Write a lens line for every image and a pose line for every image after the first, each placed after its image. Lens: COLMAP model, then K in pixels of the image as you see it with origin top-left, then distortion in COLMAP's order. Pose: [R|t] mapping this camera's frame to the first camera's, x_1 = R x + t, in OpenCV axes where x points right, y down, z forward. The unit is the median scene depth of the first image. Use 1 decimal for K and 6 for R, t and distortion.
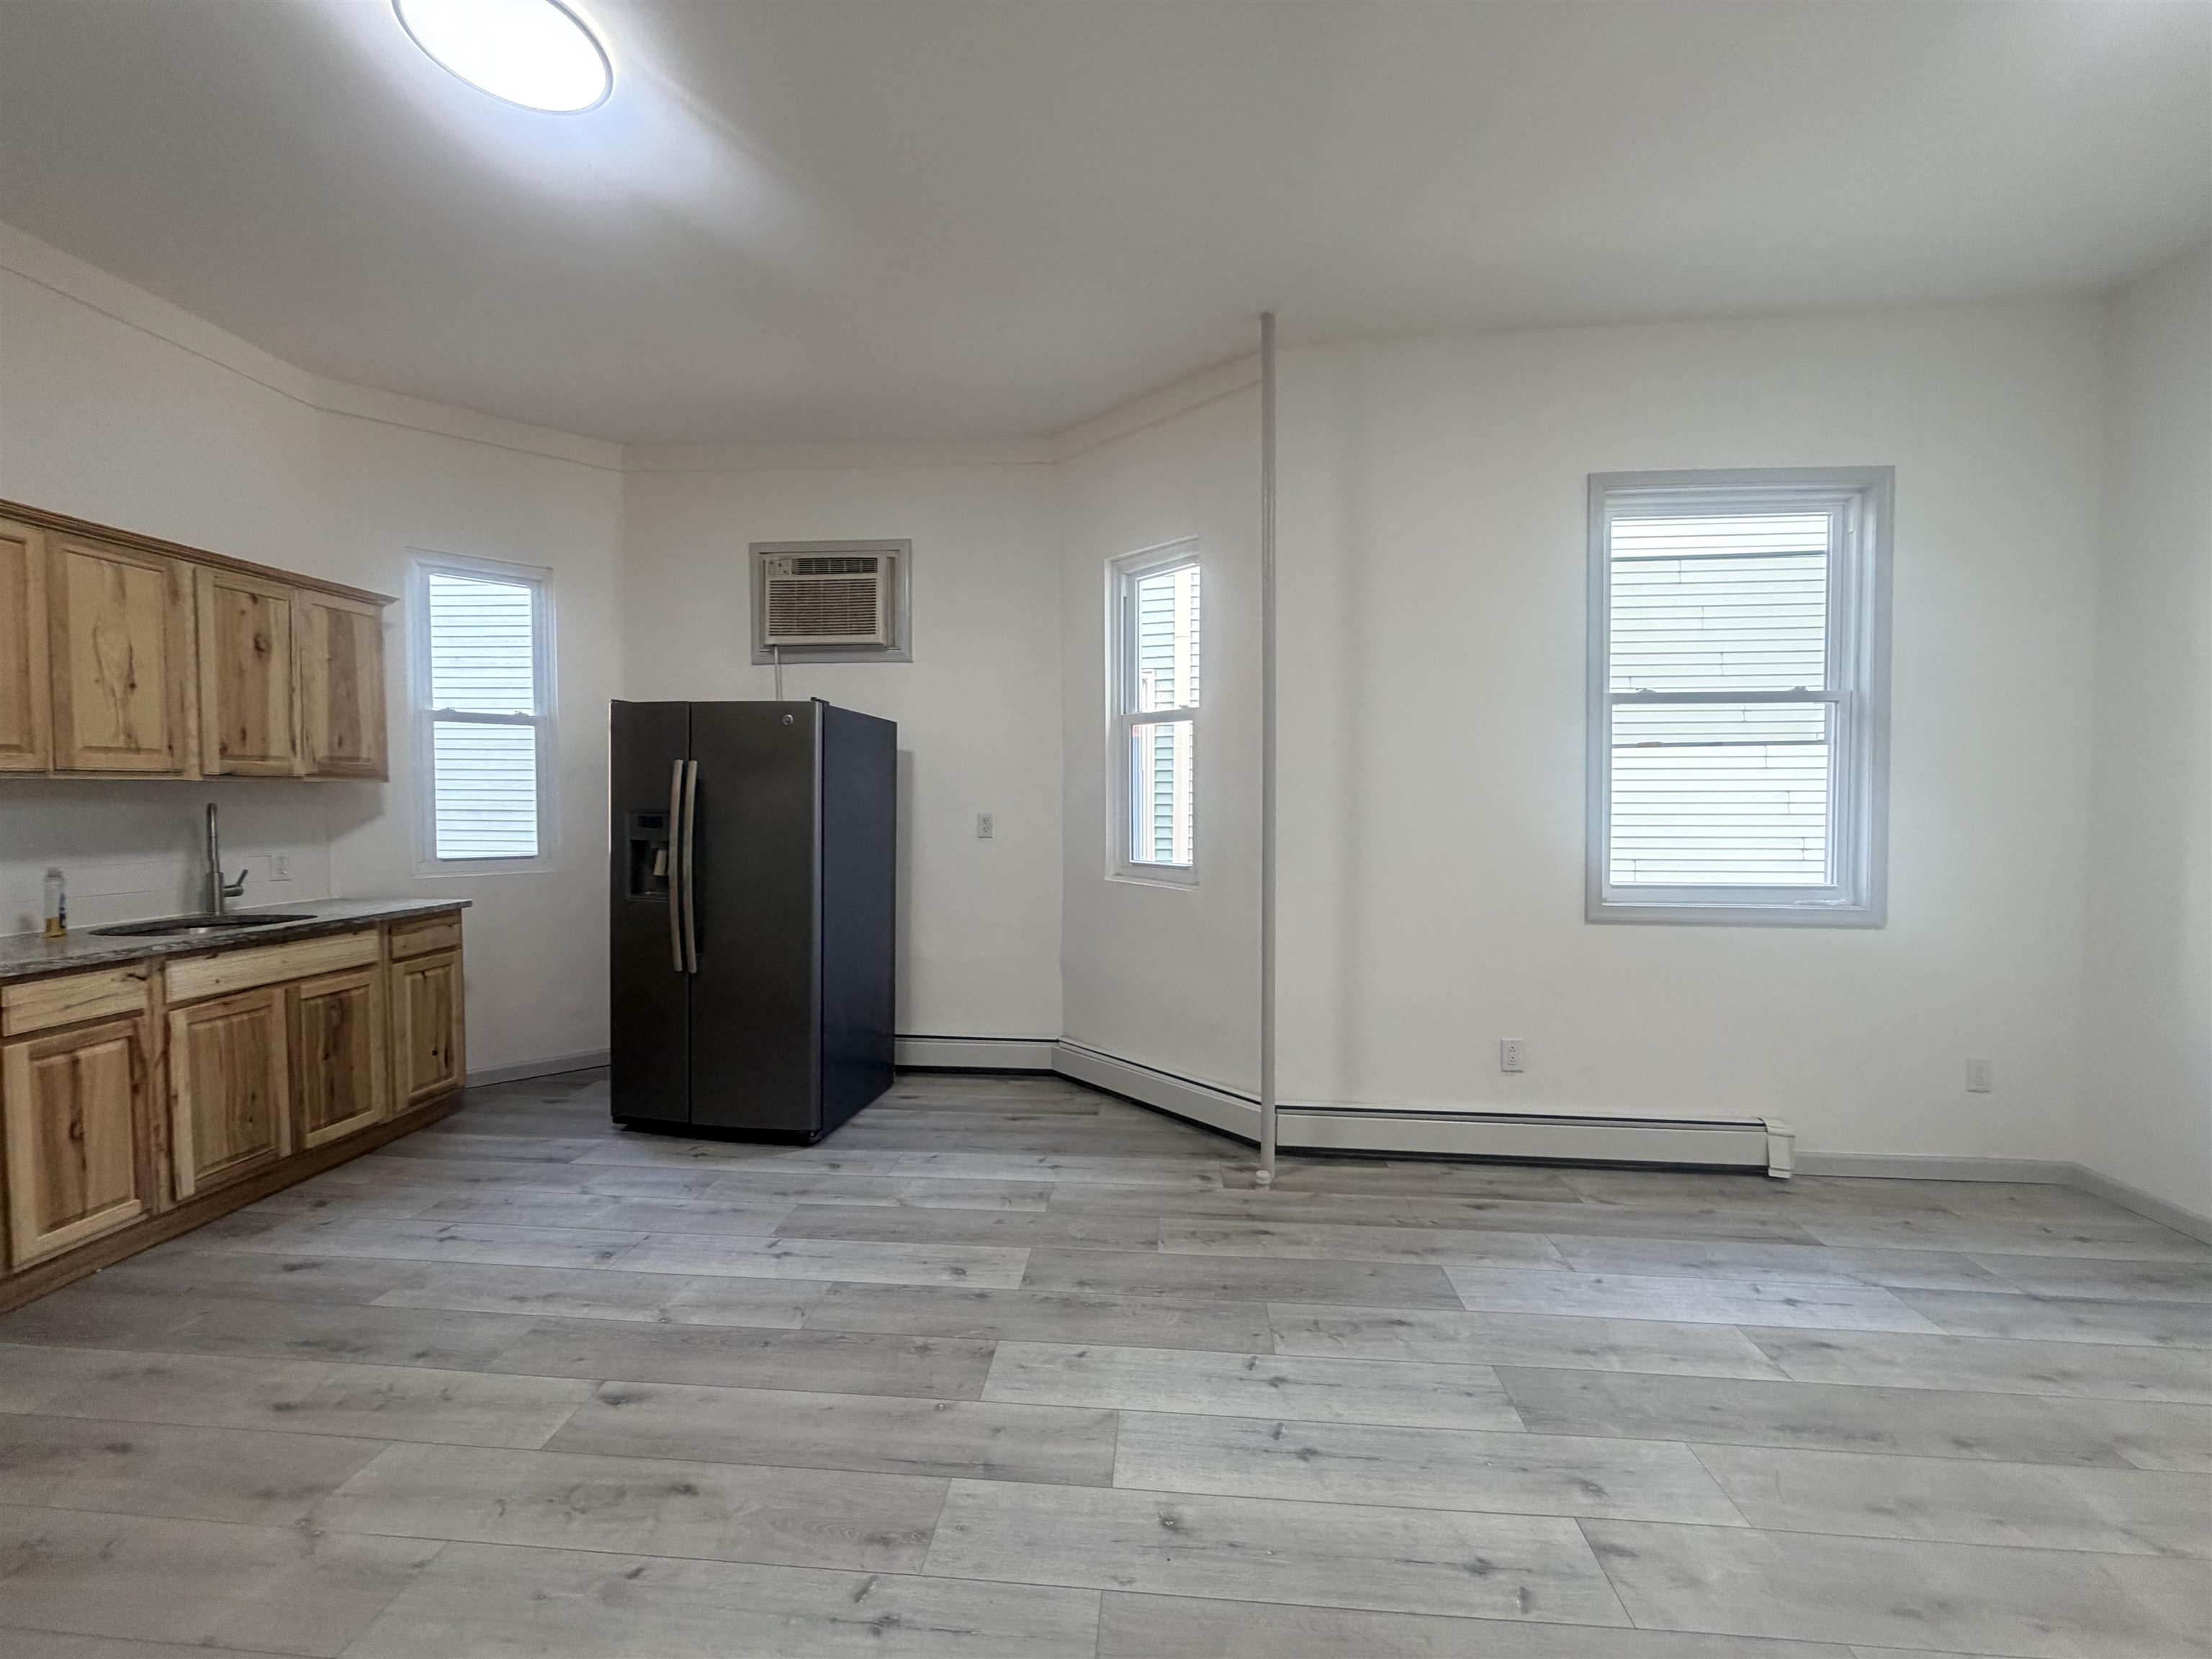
lens RADIAL K [[882.7, 0, 1104.7], [0, 882.7, 827.2], [0, 0, 1]] dist [0.000906, -0.000336]
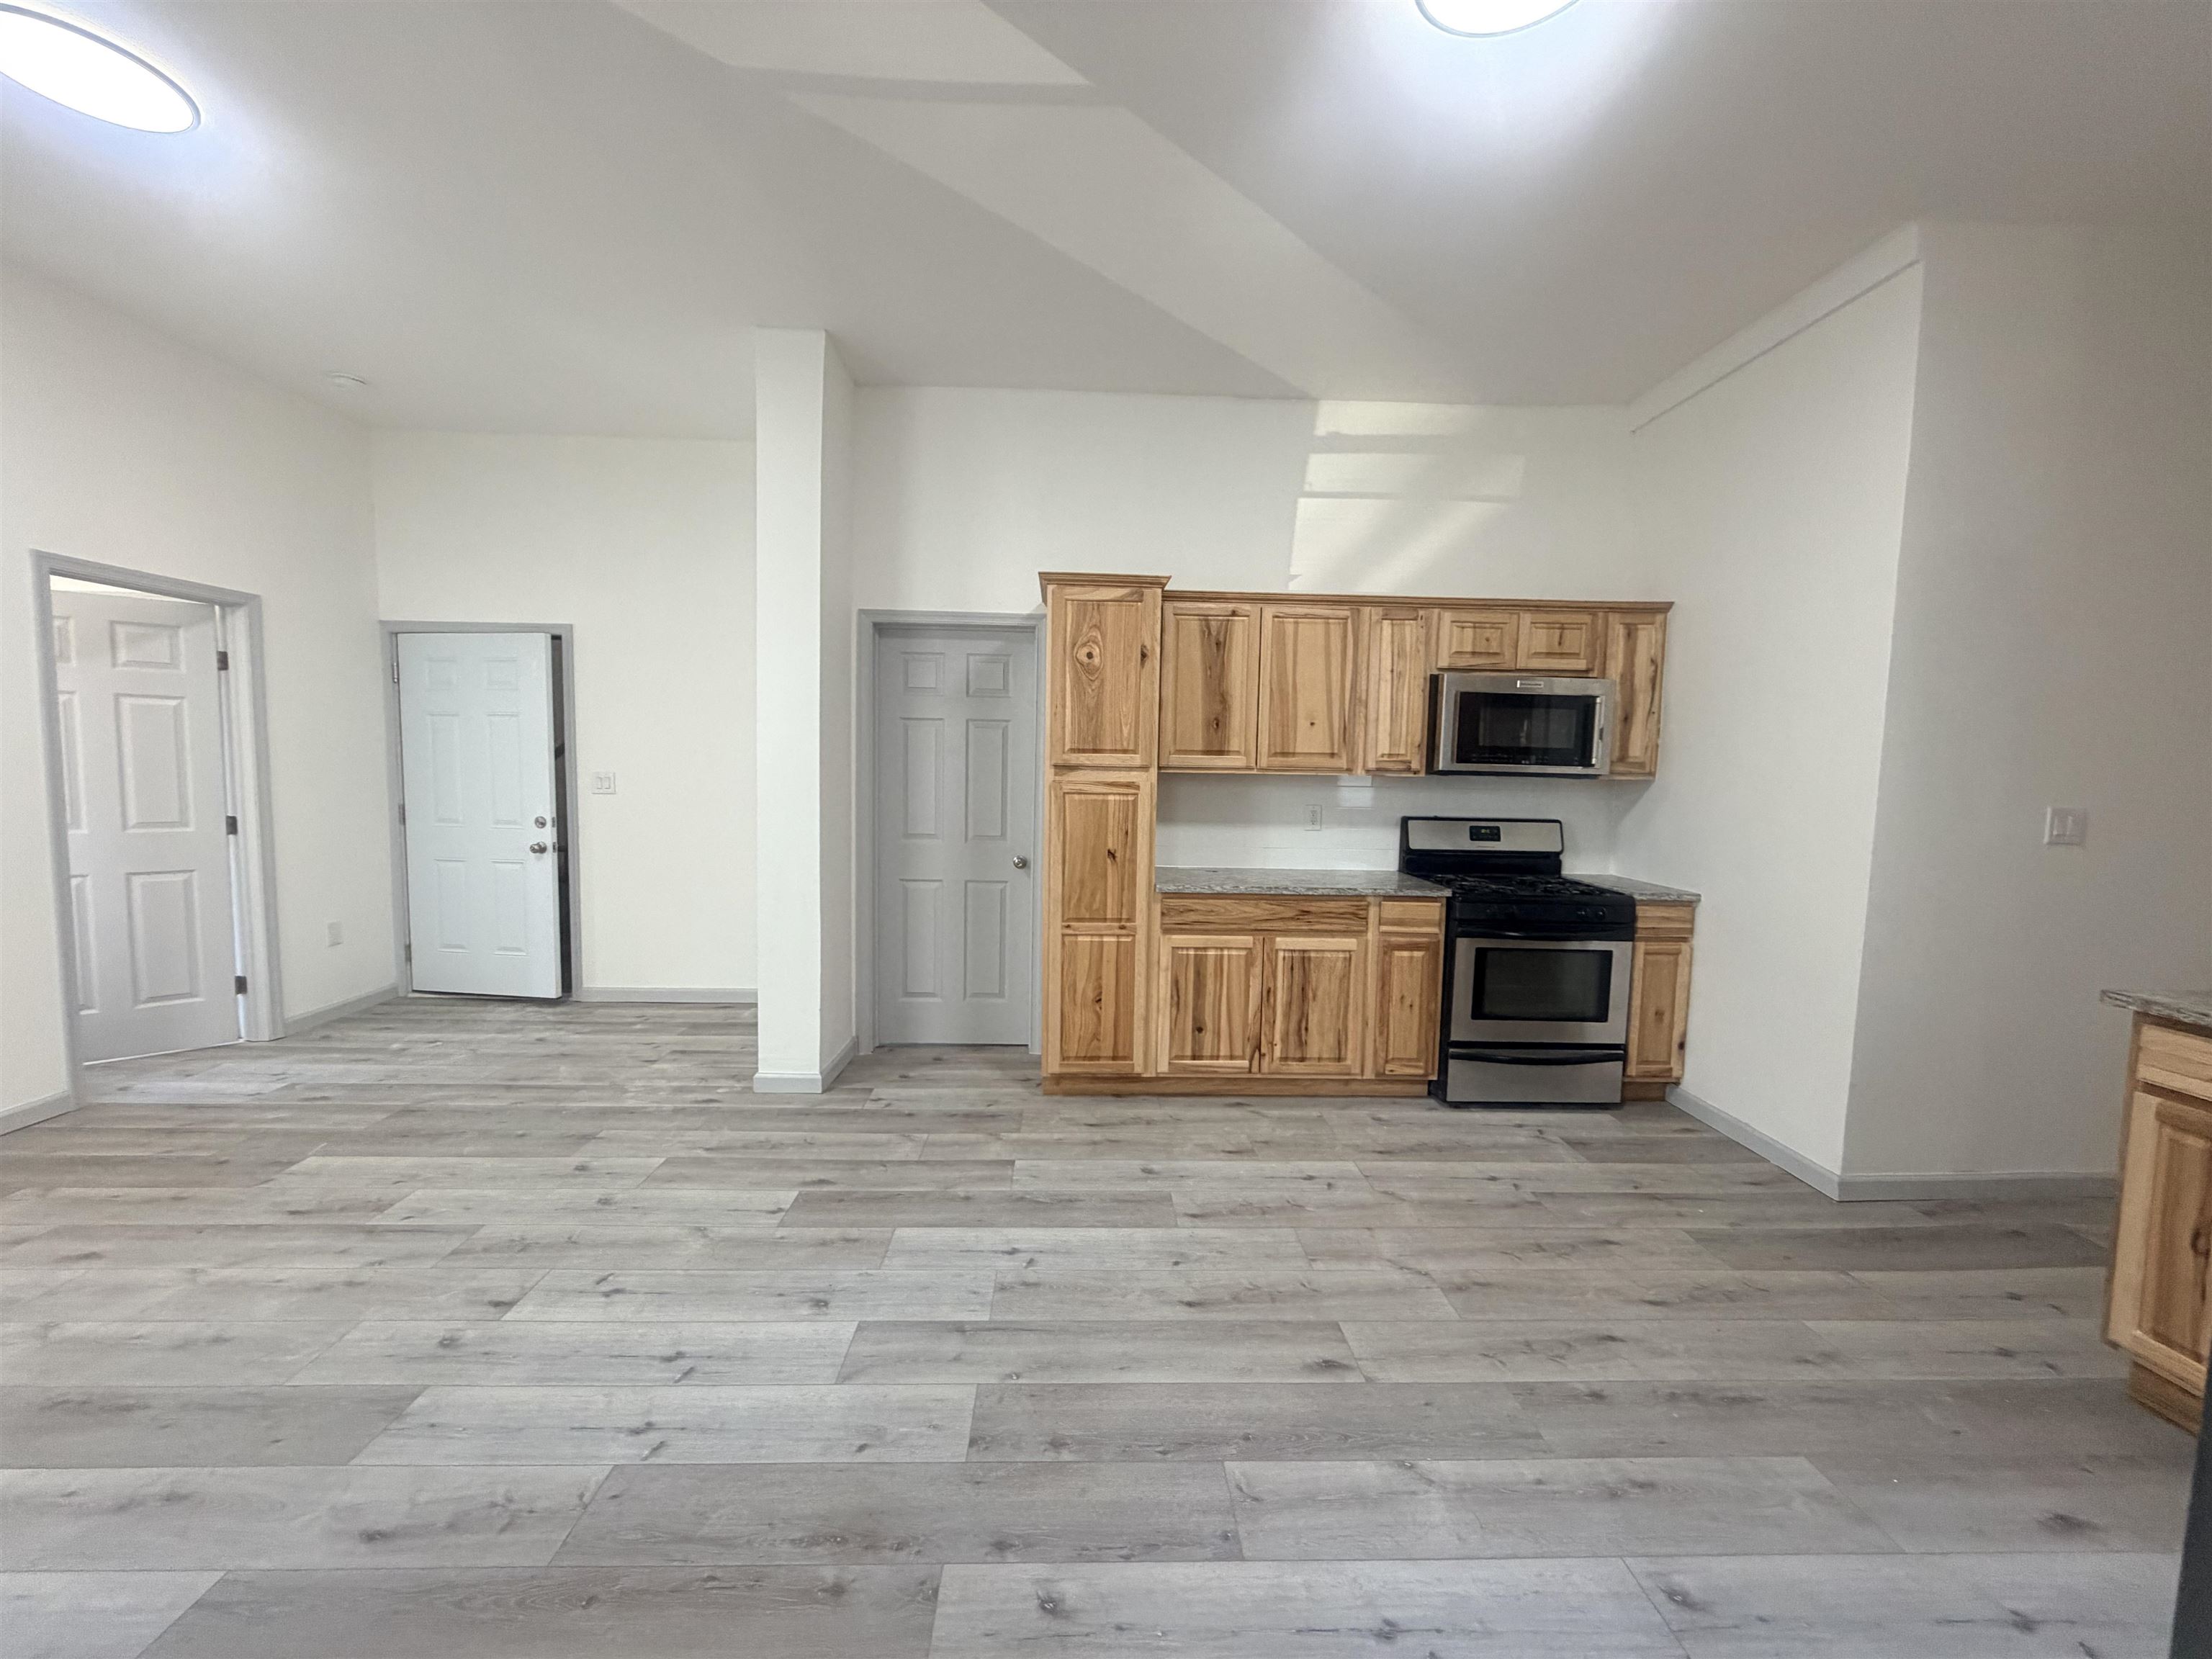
lens RADIAL K [[882.7, 0, 1103.6], [0, 882.7, 831.2], [0, 0, 1]] dist [0.000906, -0.000336]
pose [[-0.993216, -0.013933, -0.115447, -0.106978], [-0.026400, 0.993890, 0.107173, -0.052665], [0.113248, 0.109494, -0.987515, 1.296623]]
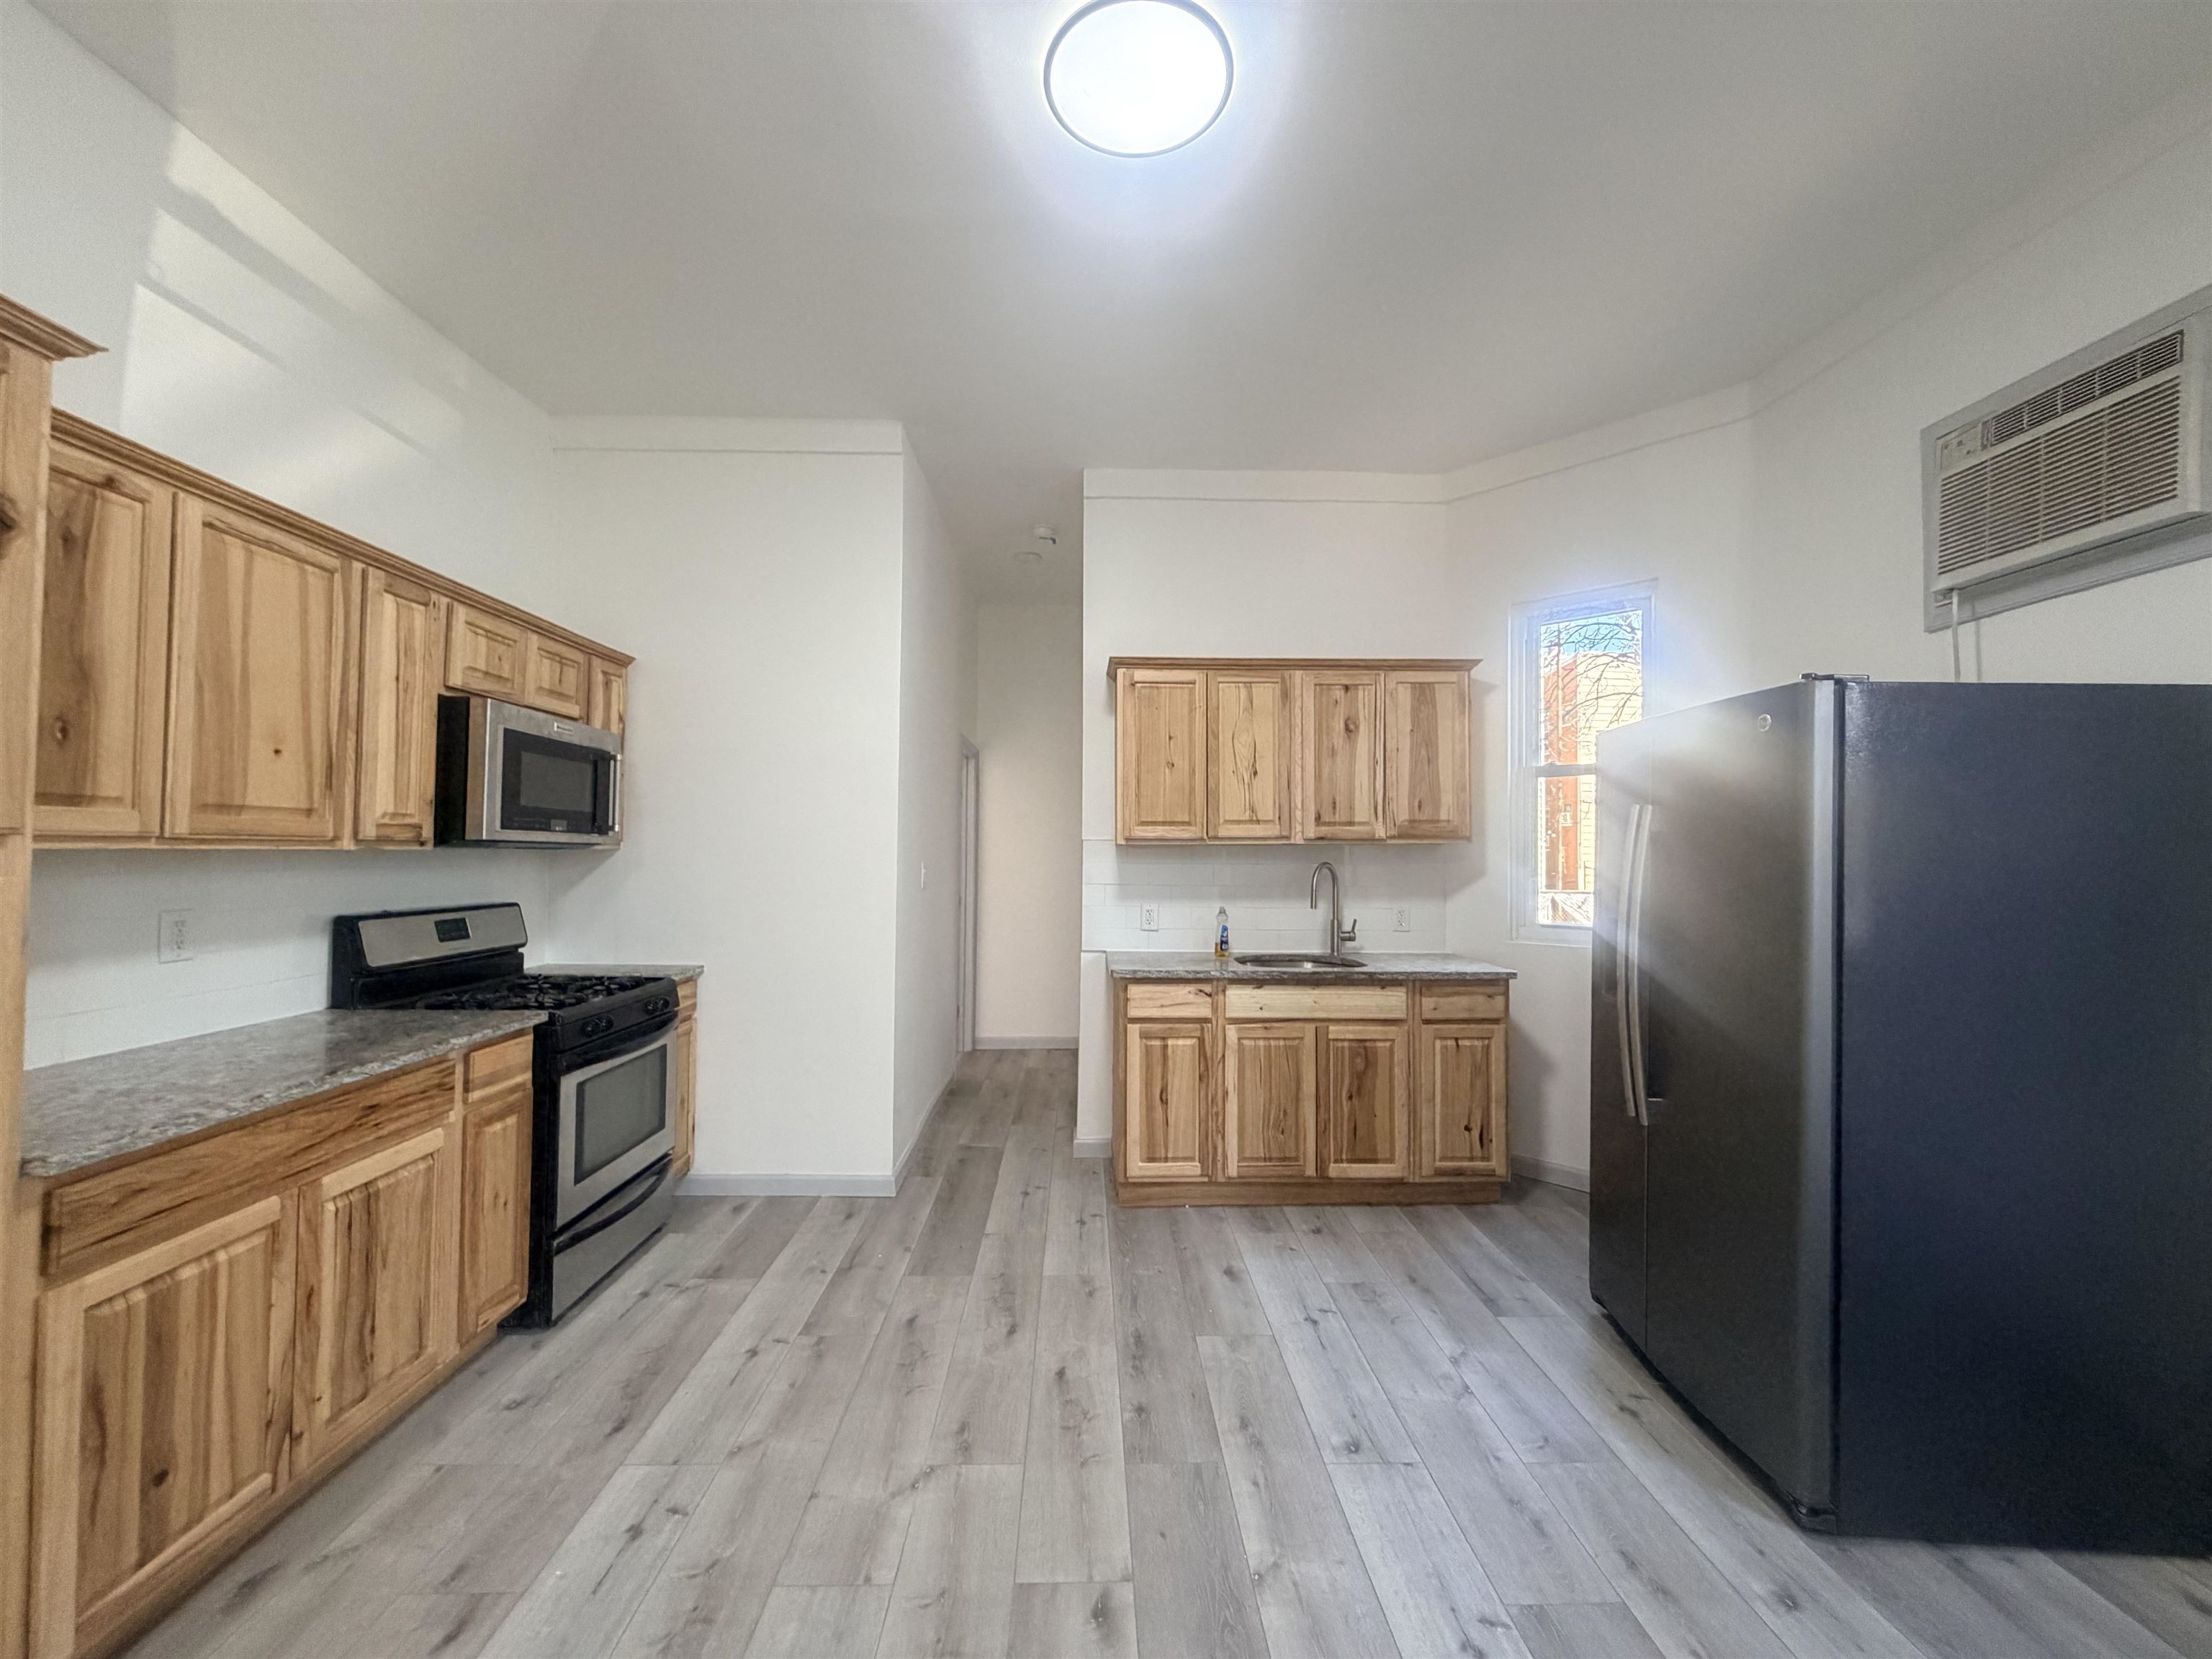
lens RADIAL K [[882.7, 0, 1103.0], [0, 882.7, 830.8], [0, 0, 1]] dist [0.000906, -0.000336]
pose [[0.106120, -0.026631, -0.993997, 0.175962], [-0.038743, 0.998771, -0.030895, -0.022011], [0.993598, 0.041789, 0.104958, 0.598378]]
